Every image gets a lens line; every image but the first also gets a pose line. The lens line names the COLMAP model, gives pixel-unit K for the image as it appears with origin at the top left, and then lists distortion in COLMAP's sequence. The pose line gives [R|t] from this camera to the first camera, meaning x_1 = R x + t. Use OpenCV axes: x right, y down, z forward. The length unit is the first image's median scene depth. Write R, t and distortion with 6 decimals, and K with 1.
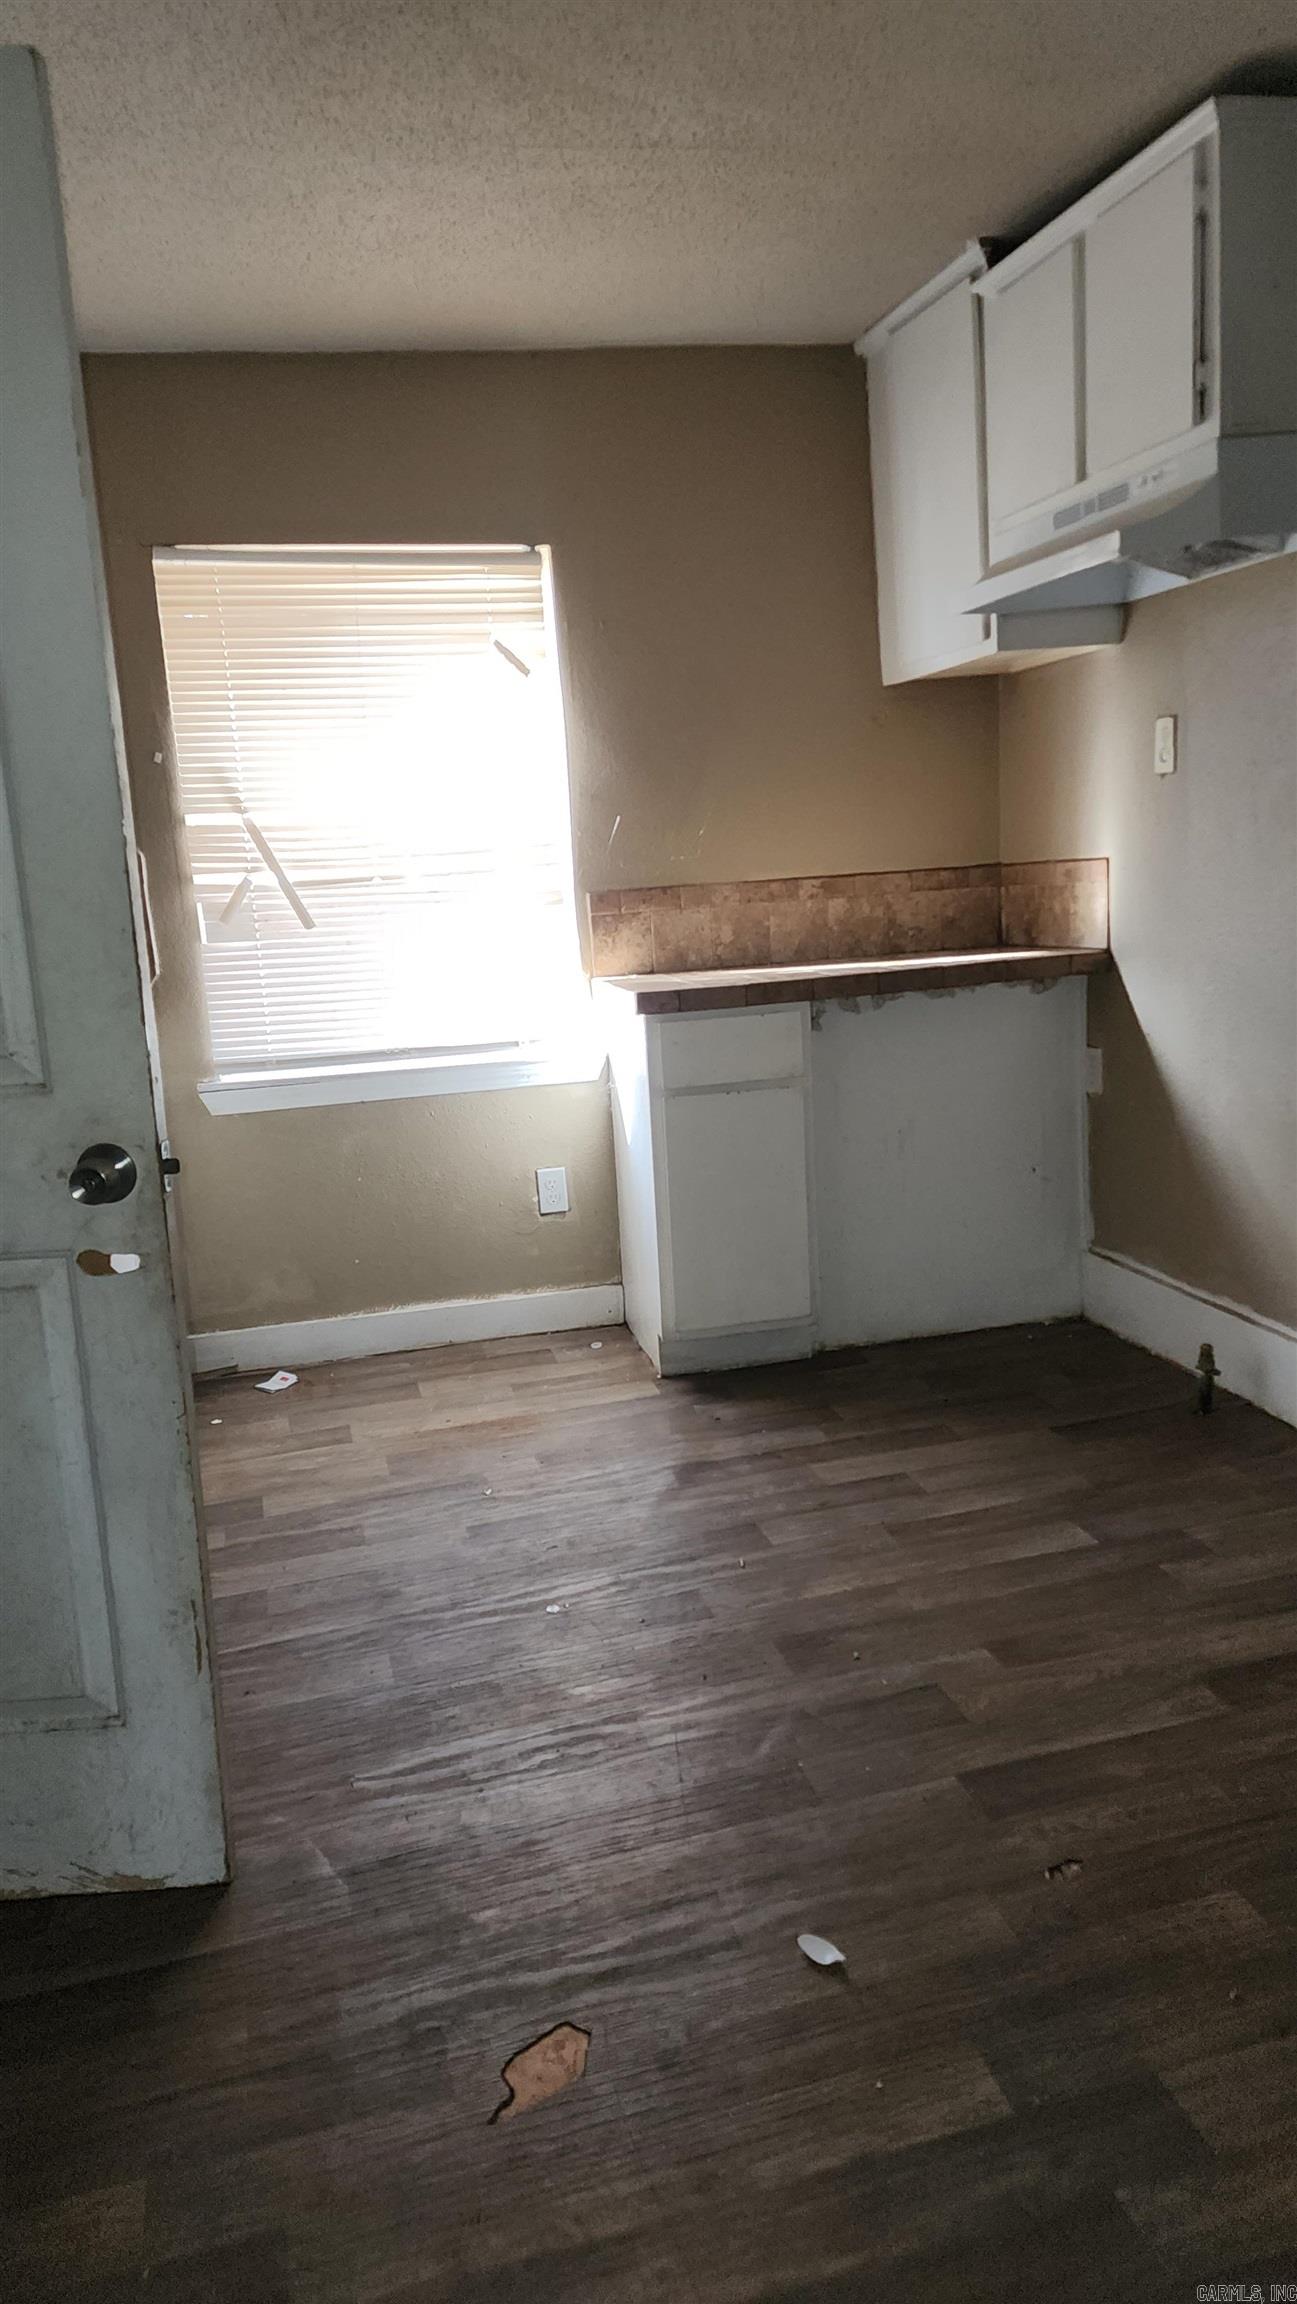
lens RADIAL K [[1516.1, 0, 644.3], [0, 1516.1, 1151.1], [0, 0, 1]] dist [0.072185, -0.059865]
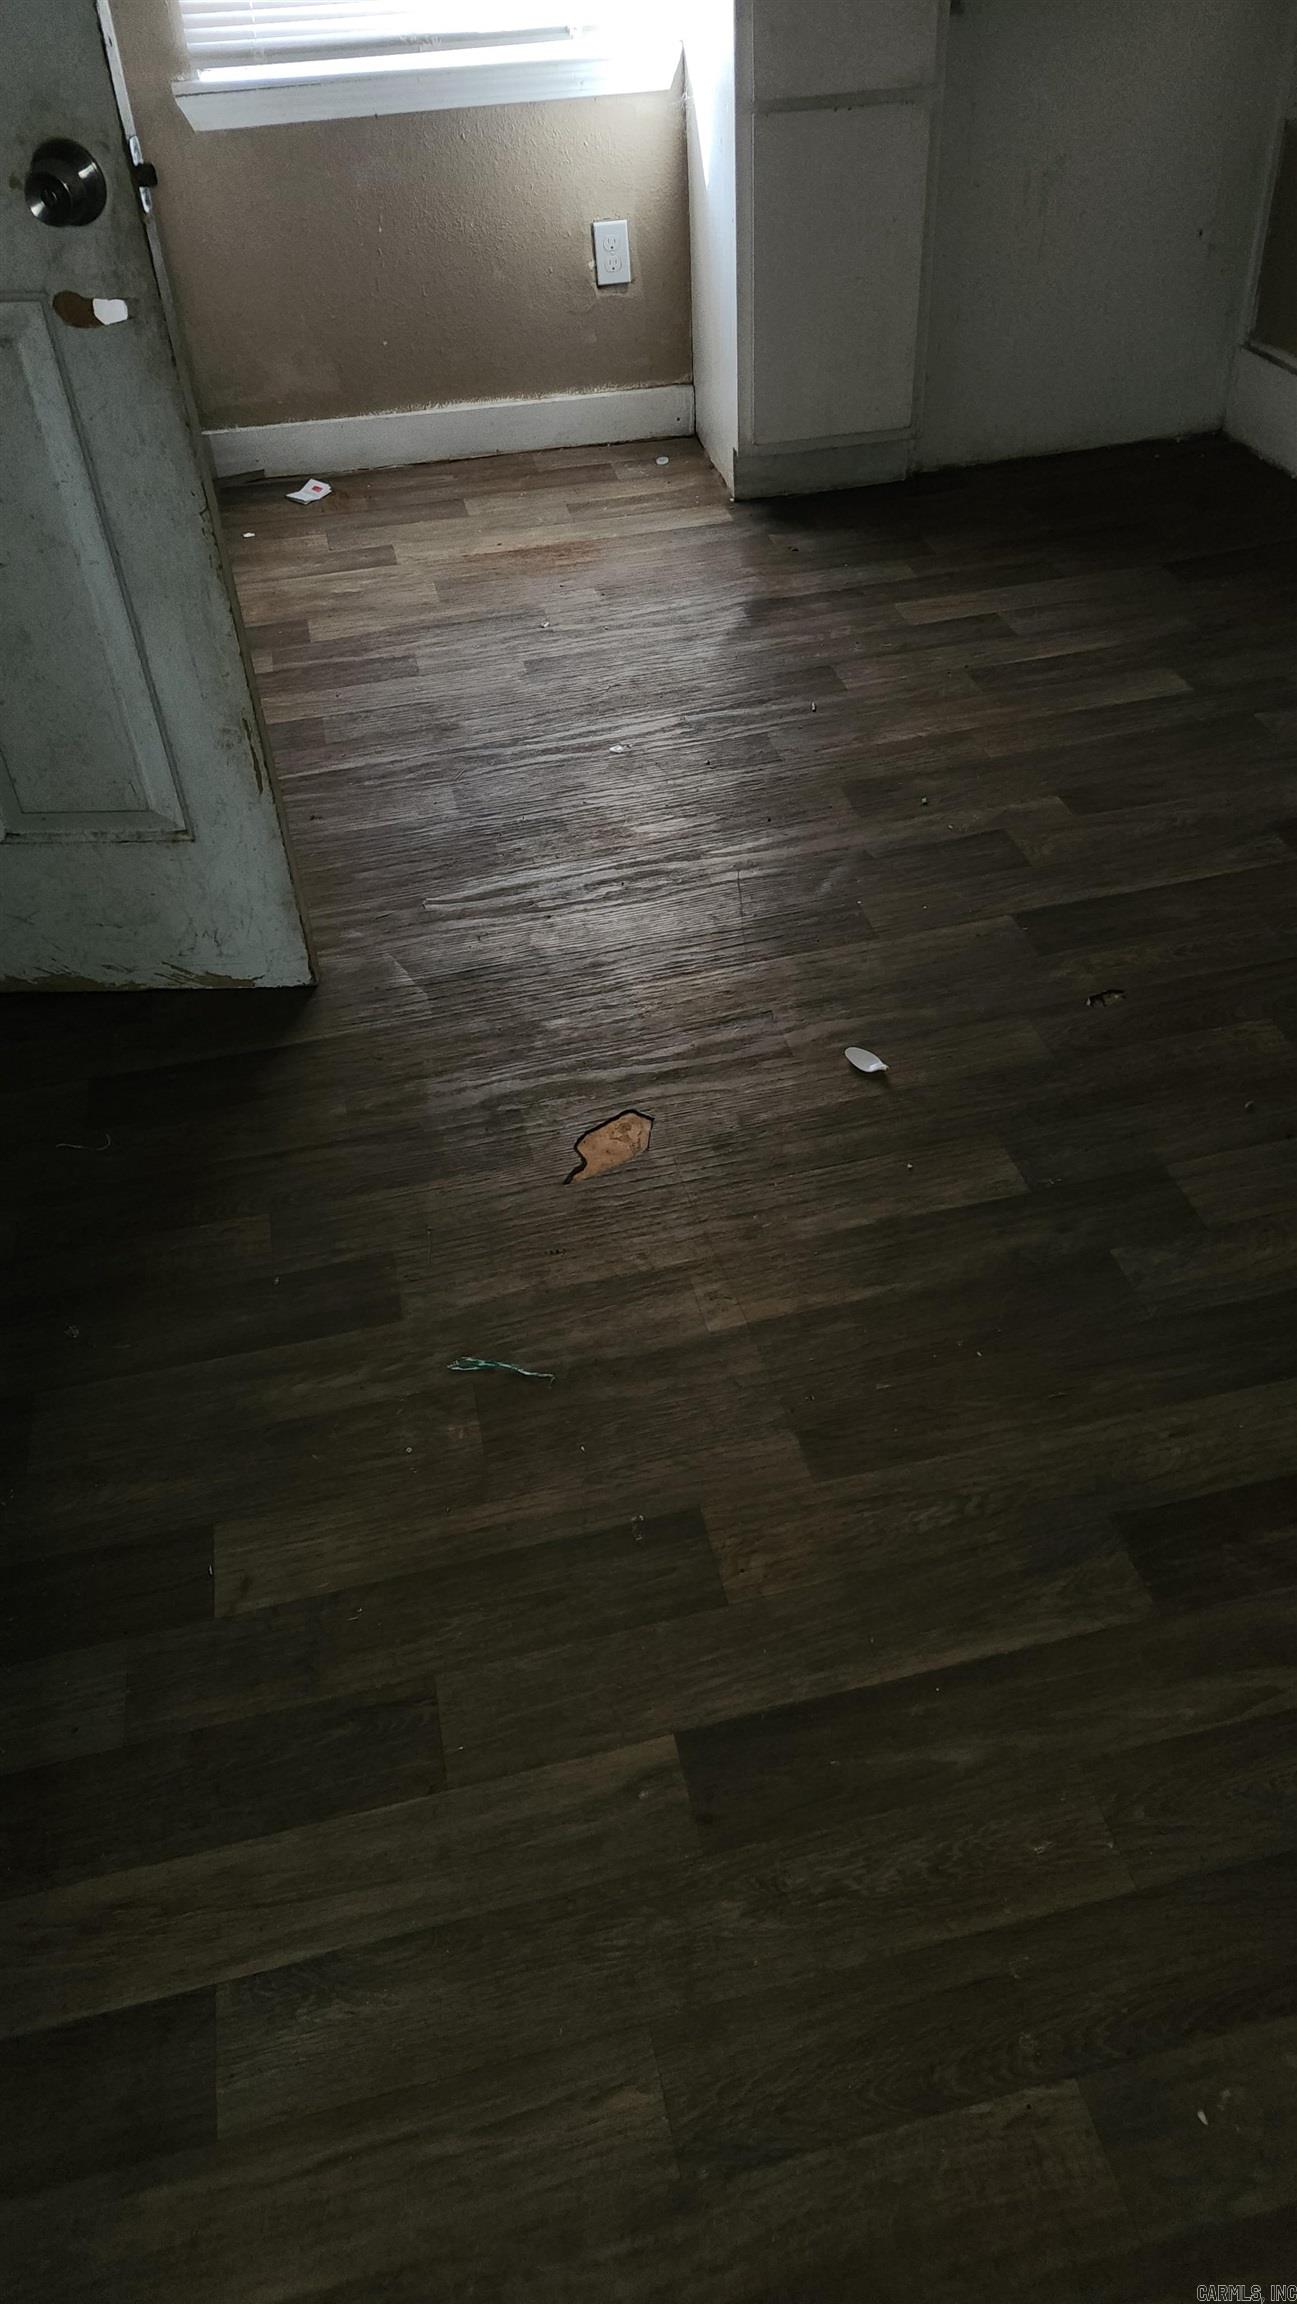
lens RADIAL K [[1516.1, 0, 661.7], [0, 1516.1, 1153.3], [0, 0, 1]] dist [0.072185, -0.059865]
pose [[0.999374, 0.031698, -0.015734, -0.006069], [-0.019080, 0.857099, 0.514798, 0.016676], [0.029804, -0.514175, 0.857167, 0.027943]]
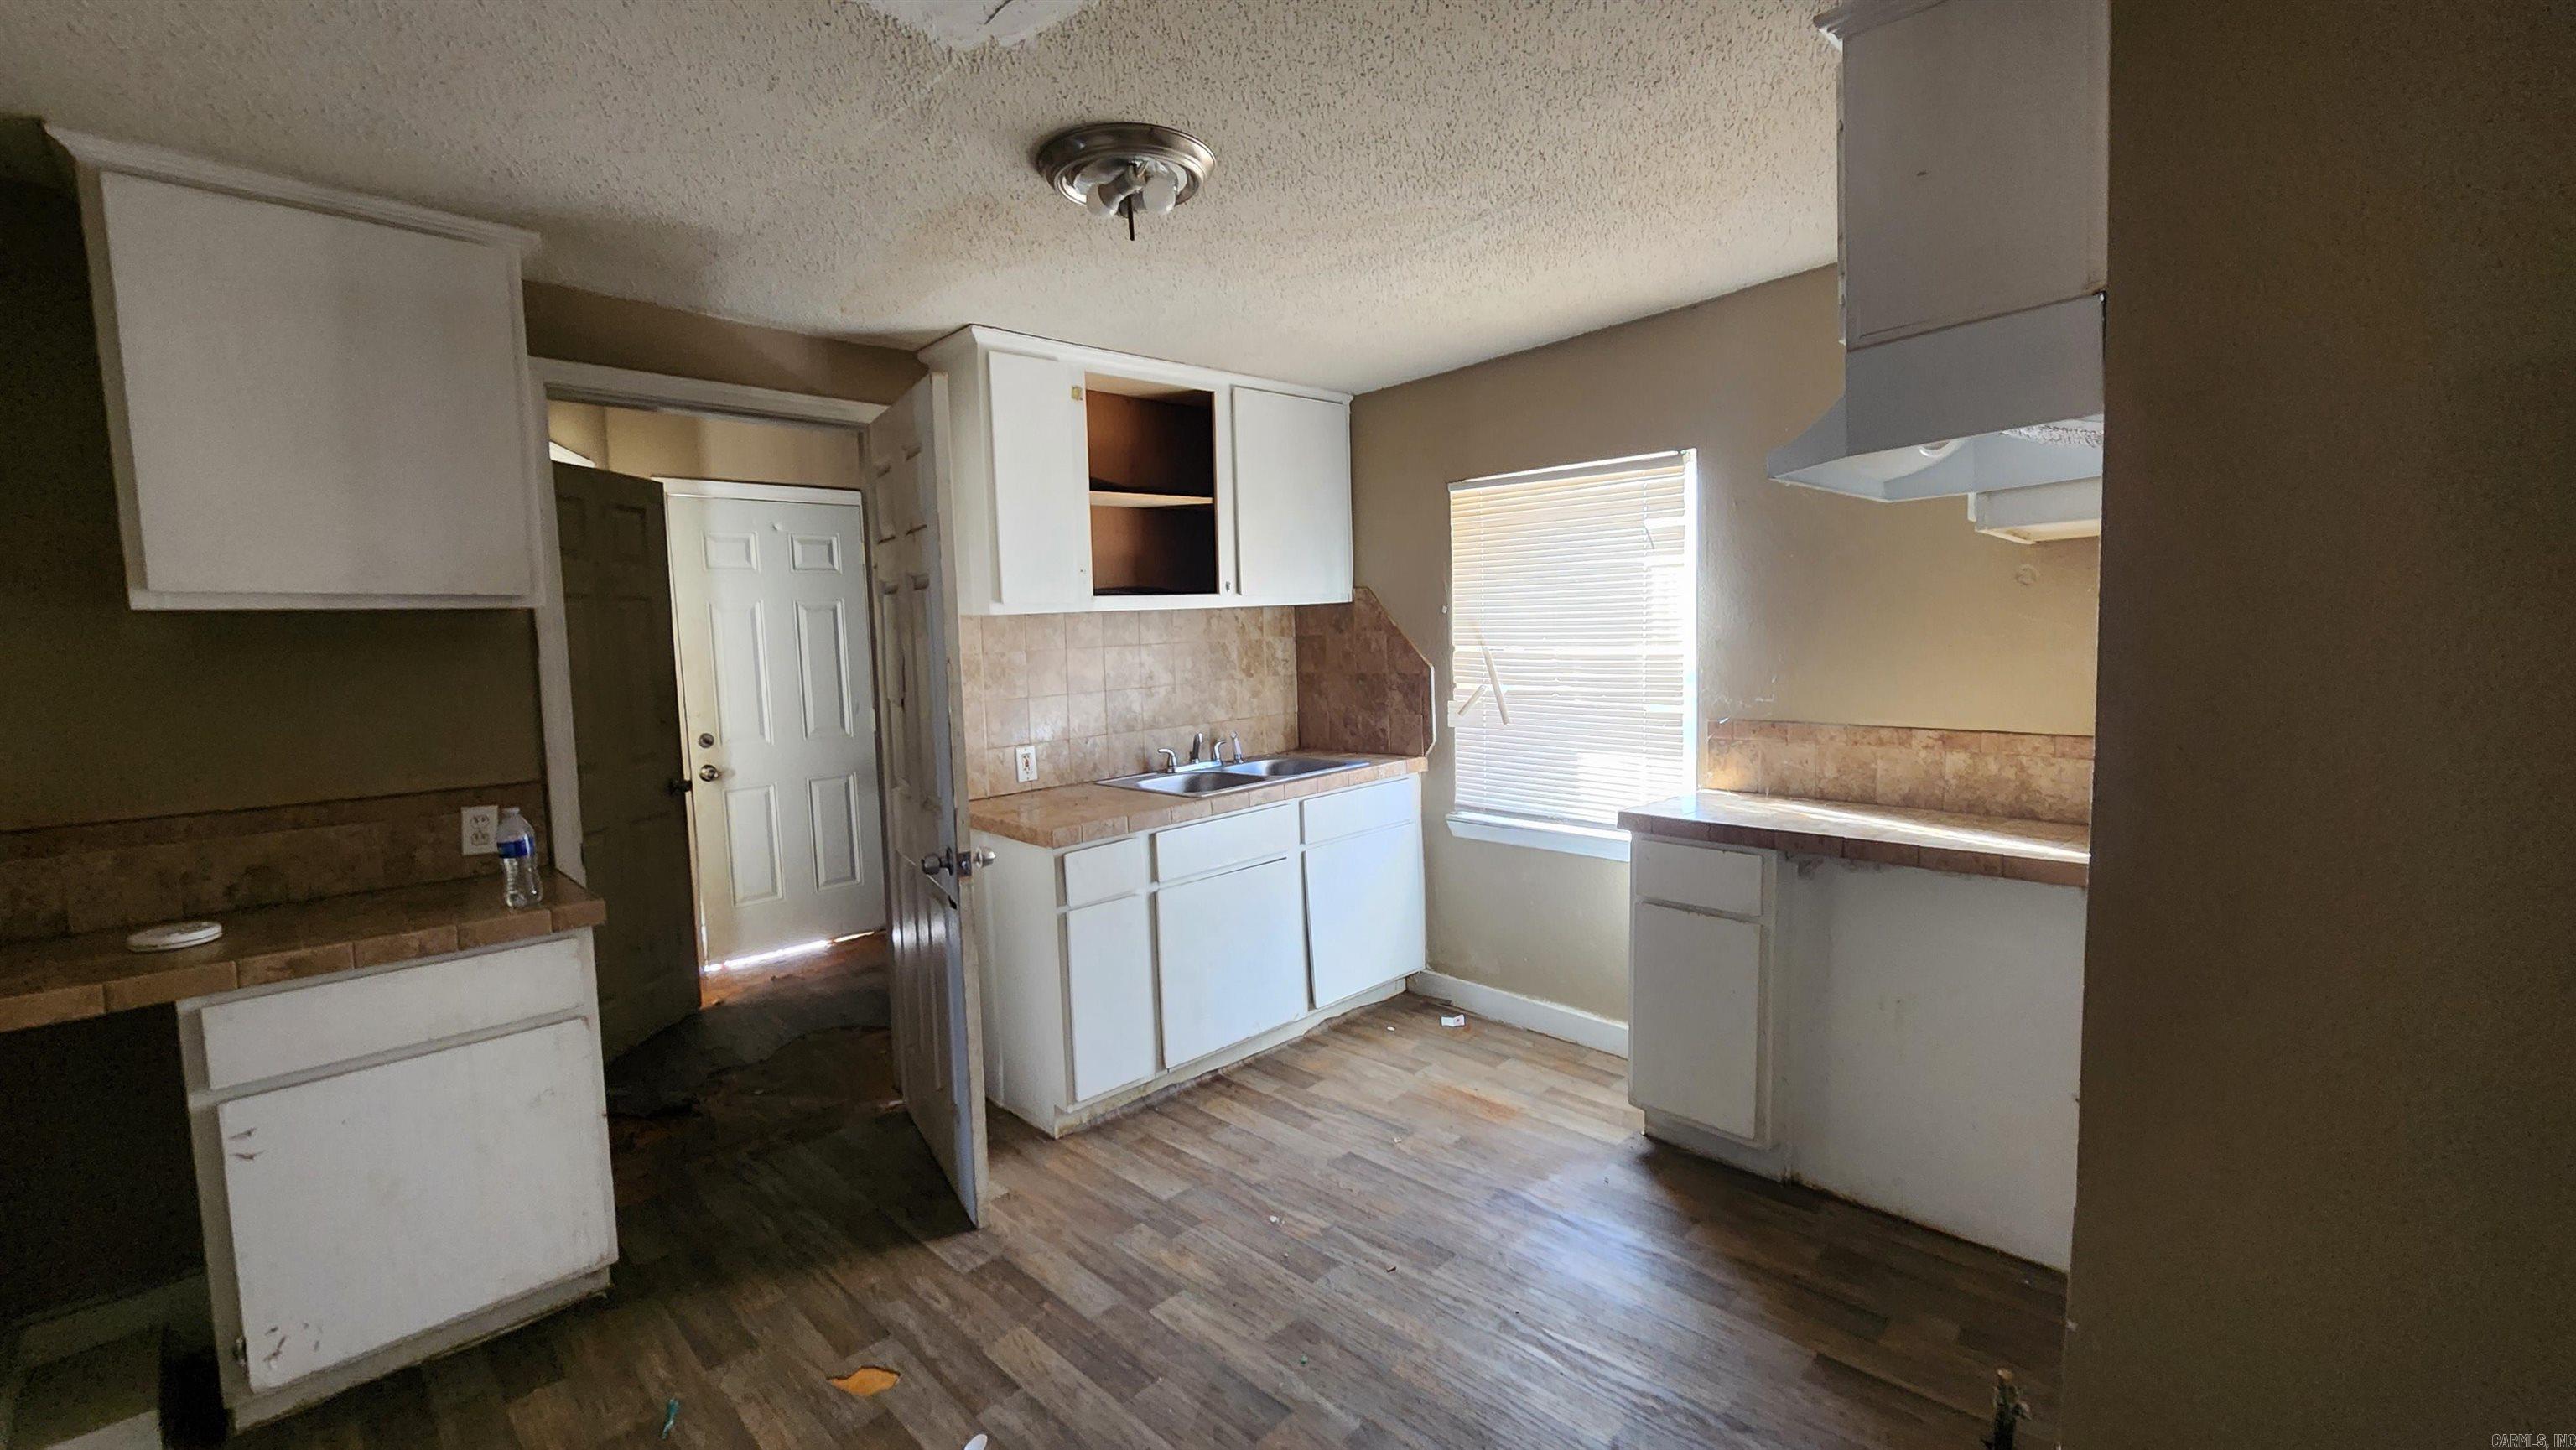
lens RADIAL K [[1062.2, 0, 1284.9], [0, 1062.2, 709.9], [0, 0, 1]] dist [-0.004288, 0.003046]
pose [[0.498459, 0.110183, -0.859883, 0.643239], [-0.170454, 0.984984, 0.027404, -0.177715], [0.849990, 0.132911, 0.509756, 0.351674]]
